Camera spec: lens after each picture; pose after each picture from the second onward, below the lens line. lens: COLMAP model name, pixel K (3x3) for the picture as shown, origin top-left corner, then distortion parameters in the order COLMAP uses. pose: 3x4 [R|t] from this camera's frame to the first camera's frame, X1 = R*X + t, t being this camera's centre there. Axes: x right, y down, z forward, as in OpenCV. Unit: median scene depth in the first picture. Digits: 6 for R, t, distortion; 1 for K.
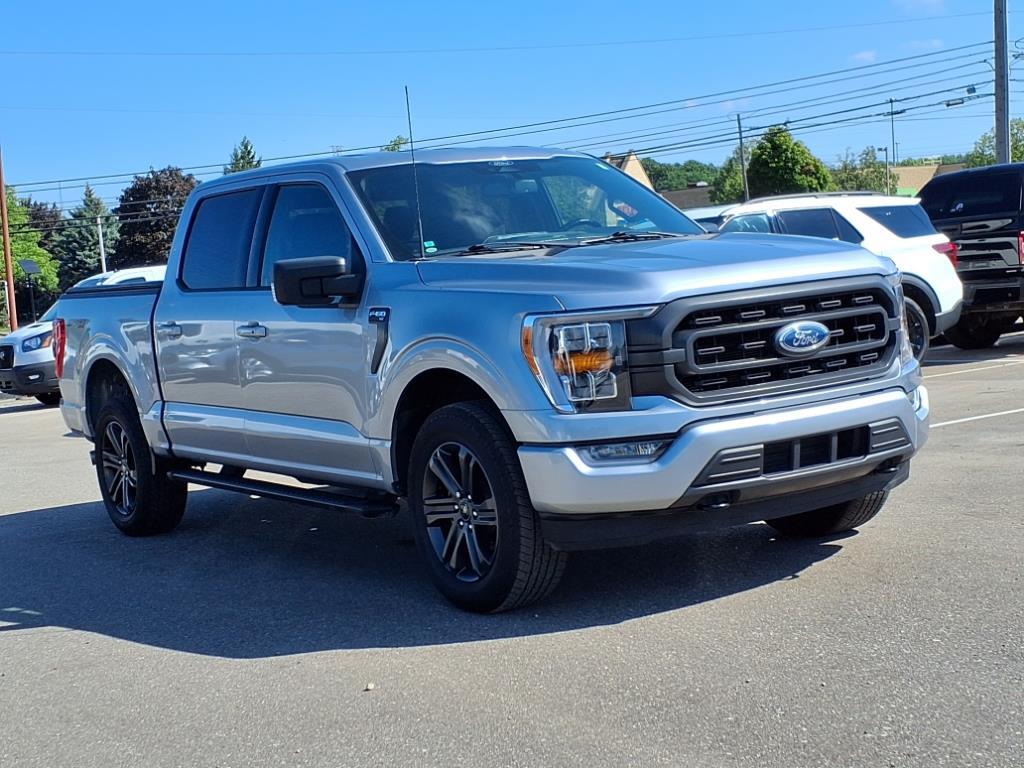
lens RADIAL K [[1674.1, 0, 511.5], [0, 1674.1, 385.6], [0, 0, 1]] dist [0.125347, 0.000000]
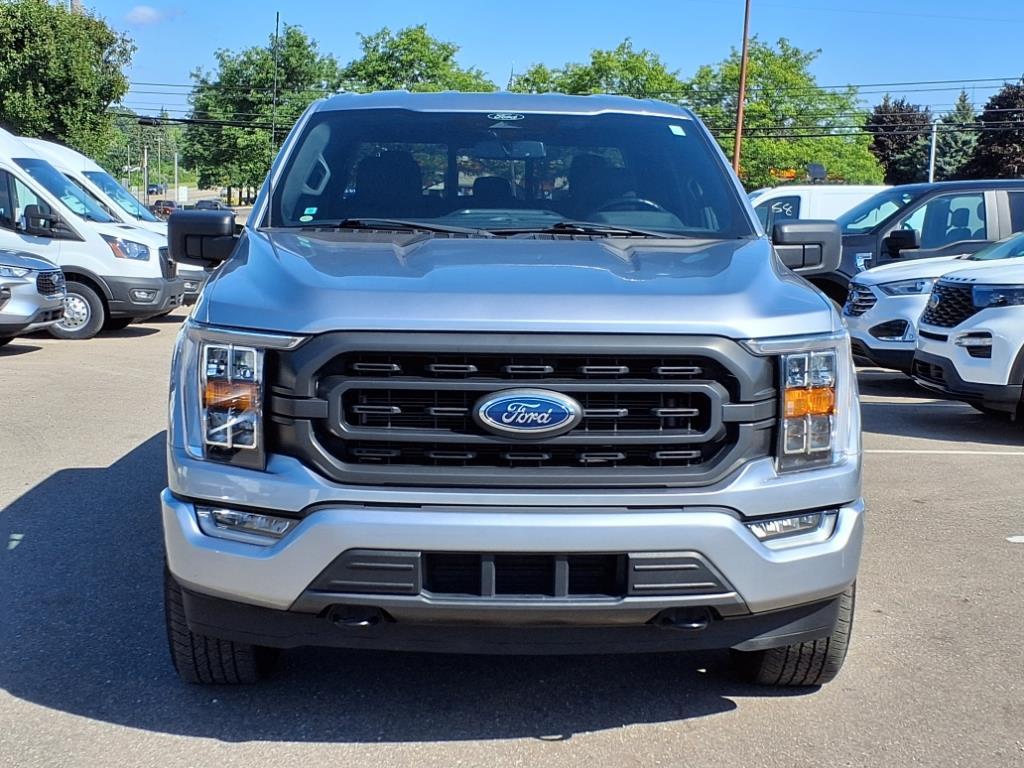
lens RADIAL K [[1674.1, 0, 512.5], [0, 1674.1, 384.3], [0, 0, 1]] dist [0.125347, 0.000000]
pose [[0.847309, 0.166581, -0.504299, 0.497184], [-0.137183, 0.985961, 0.095193, -0.101449], [0.513077, -0.011477, 0.858266, 0.390135]]
